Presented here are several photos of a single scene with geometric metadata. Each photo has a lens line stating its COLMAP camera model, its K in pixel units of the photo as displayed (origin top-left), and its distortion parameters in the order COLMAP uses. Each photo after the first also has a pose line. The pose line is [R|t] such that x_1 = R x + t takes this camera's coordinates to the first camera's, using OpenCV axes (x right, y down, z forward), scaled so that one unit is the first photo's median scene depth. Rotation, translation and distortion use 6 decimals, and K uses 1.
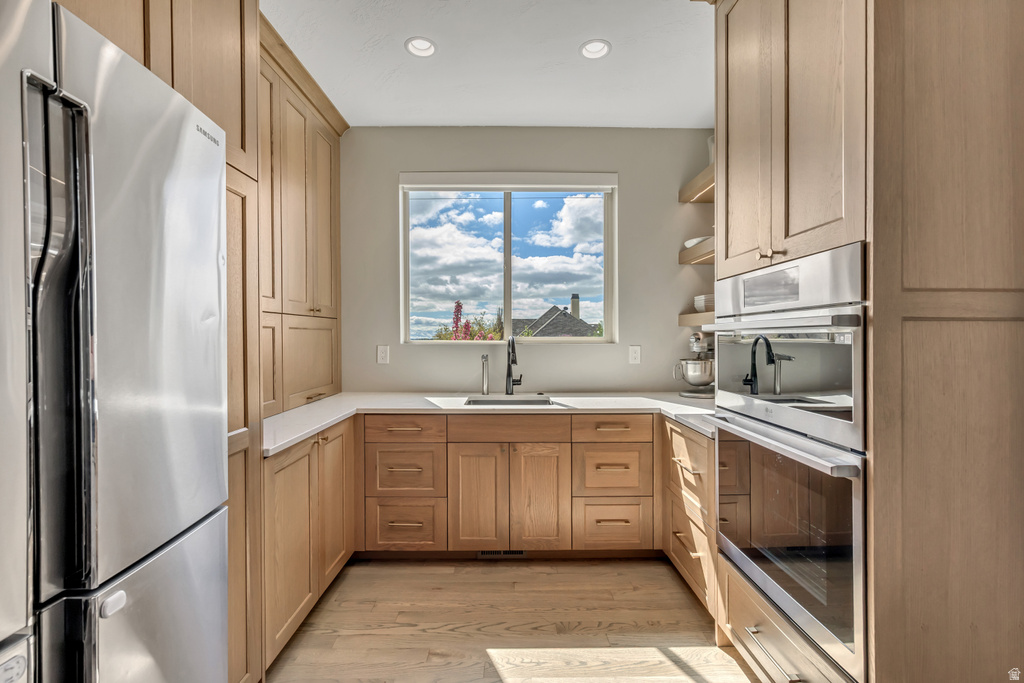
lens RADIAL K [[449.9, 0, 510.5], [0, 449.9, 342.4], [0, 0, 1]] dist [-0.000476, -0.000483]
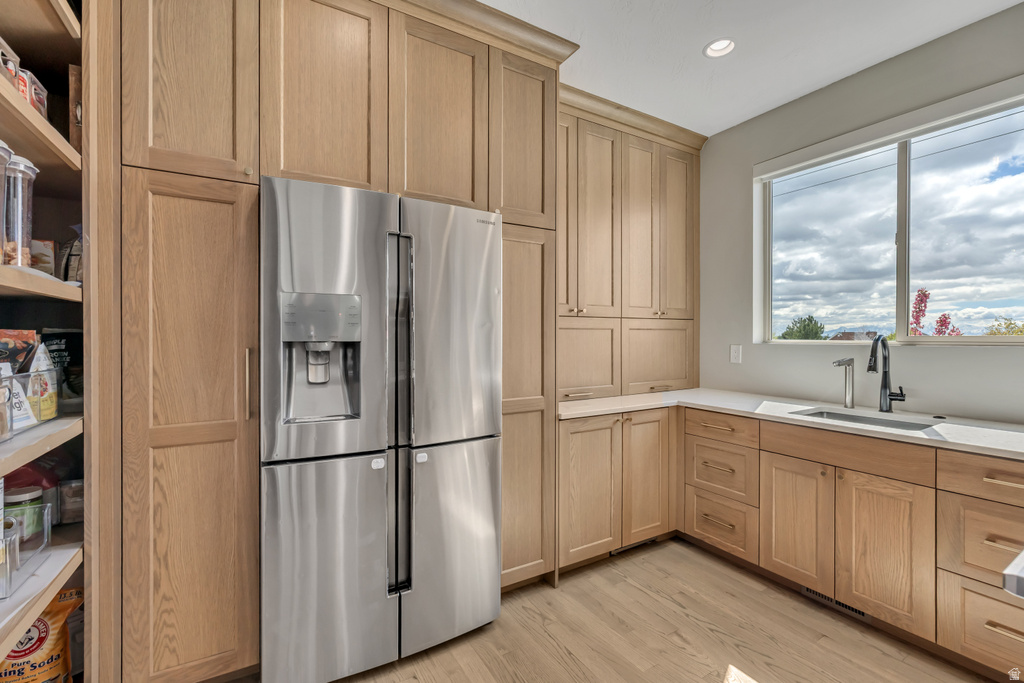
lens RADIAL K [[449.9, 0, 515.7], [0, 449.9, 337.9], [0, 0, 1]] dist [-0.000476, -0.000483]
pose [[0.515162, 0.003781, -0.857084, 0.396243], [-0.011300, 0.999933, -0.002381, -0.000866], [0.857018, 0.010911, 0.515171, 0.084639]]
